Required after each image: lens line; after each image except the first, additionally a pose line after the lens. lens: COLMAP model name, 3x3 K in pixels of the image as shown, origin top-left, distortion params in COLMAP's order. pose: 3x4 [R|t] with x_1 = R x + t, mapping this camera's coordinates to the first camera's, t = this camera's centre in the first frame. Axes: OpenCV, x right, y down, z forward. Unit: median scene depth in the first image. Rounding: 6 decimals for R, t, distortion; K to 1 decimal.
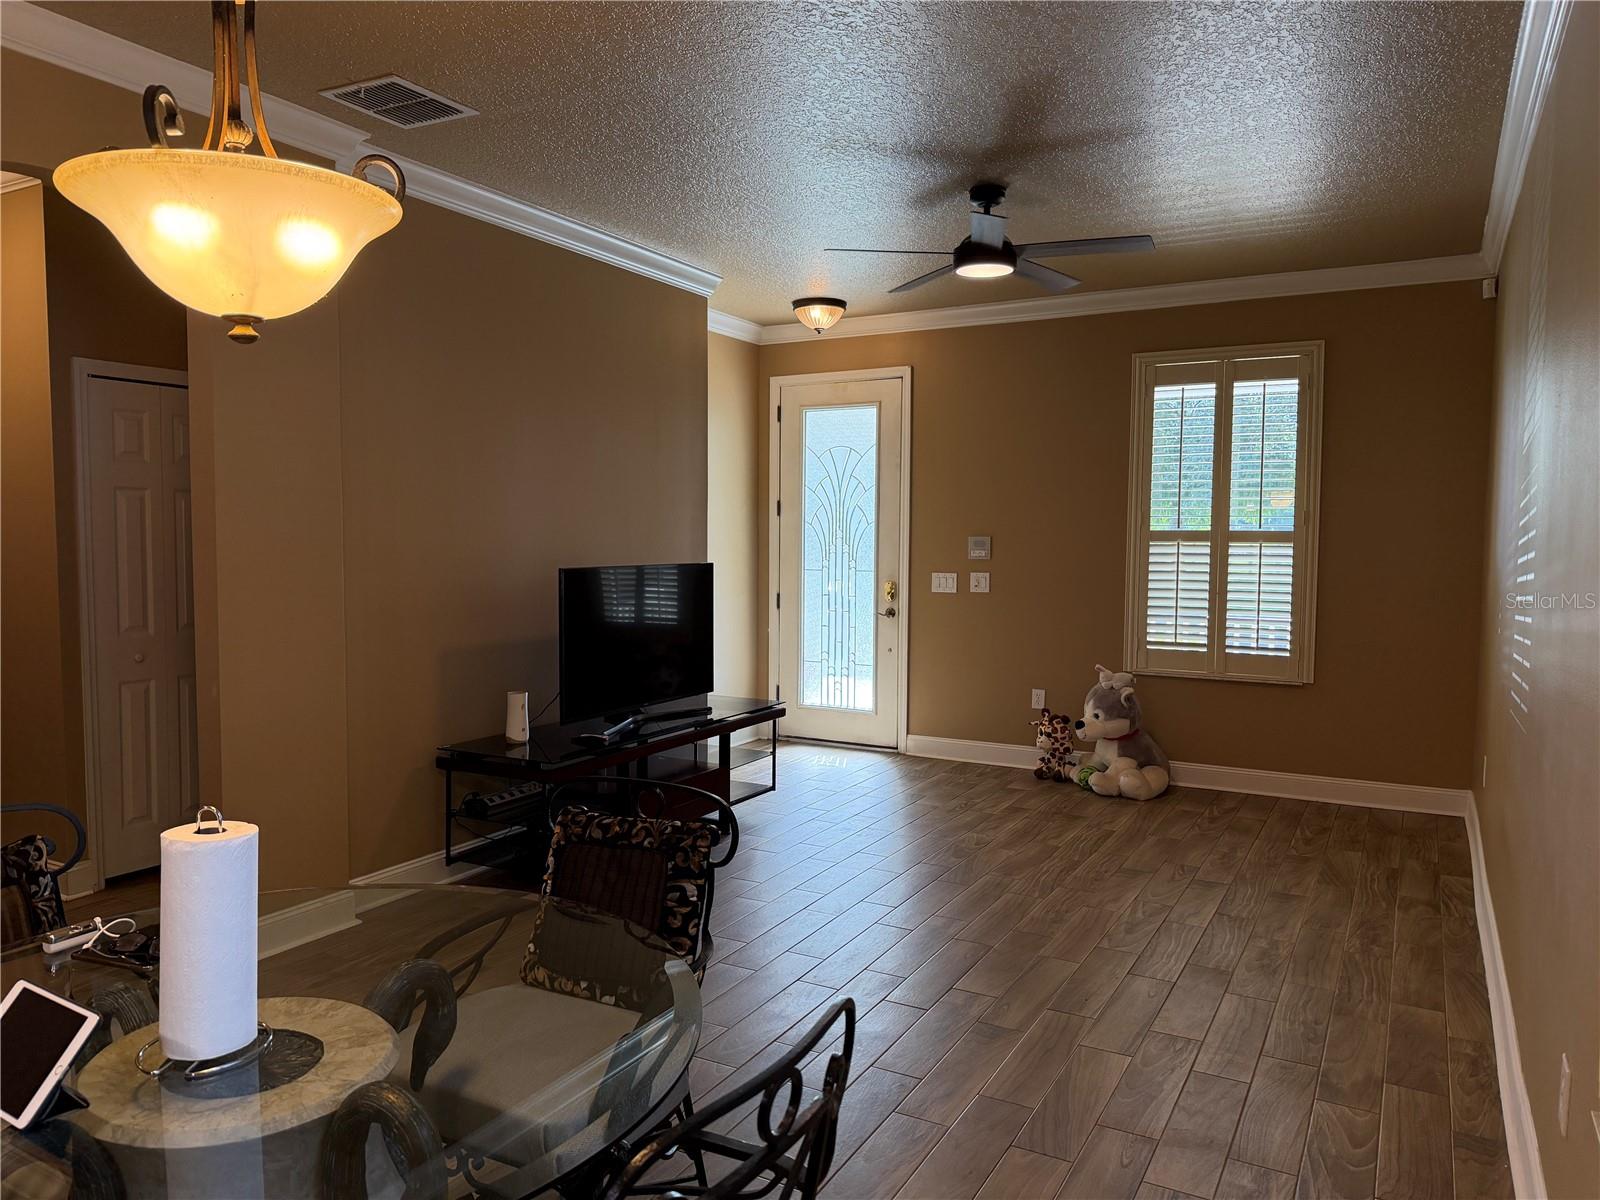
lens RADIAL K [[1103.1, 0, 783.8], [0, 1103.1, 606.2], [0, 0, 1]] dist [0.035924, -0.049233]
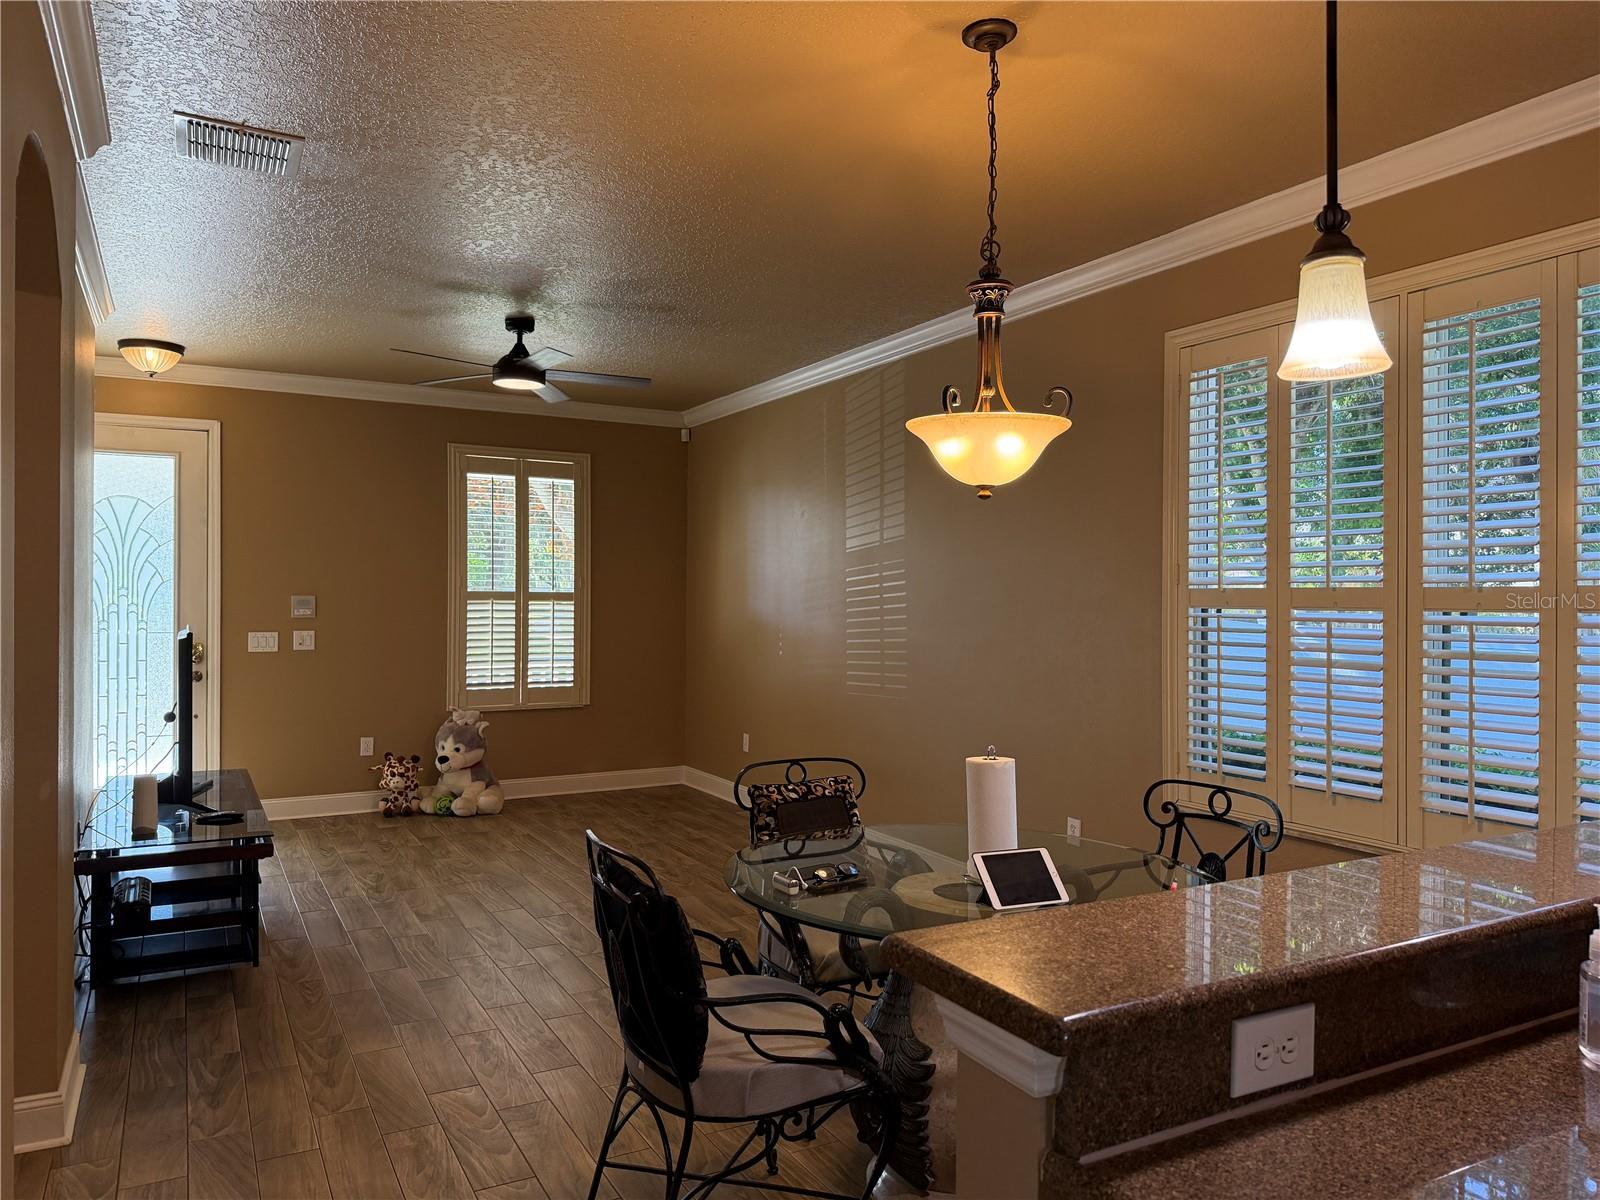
lens RADIAL K [[1103.1, 0, 790.4], [0, 1103.1, 598.9], [0, 0, 1]] dist [0.035924, -0.049233]
pose [[0.523841, -0.002854, 0.851811, -0.509208], [0.050464, 0.998342, -0.027689, -0.009278], [-0.850320, 0.057490, 0.523116, 0.076739]]
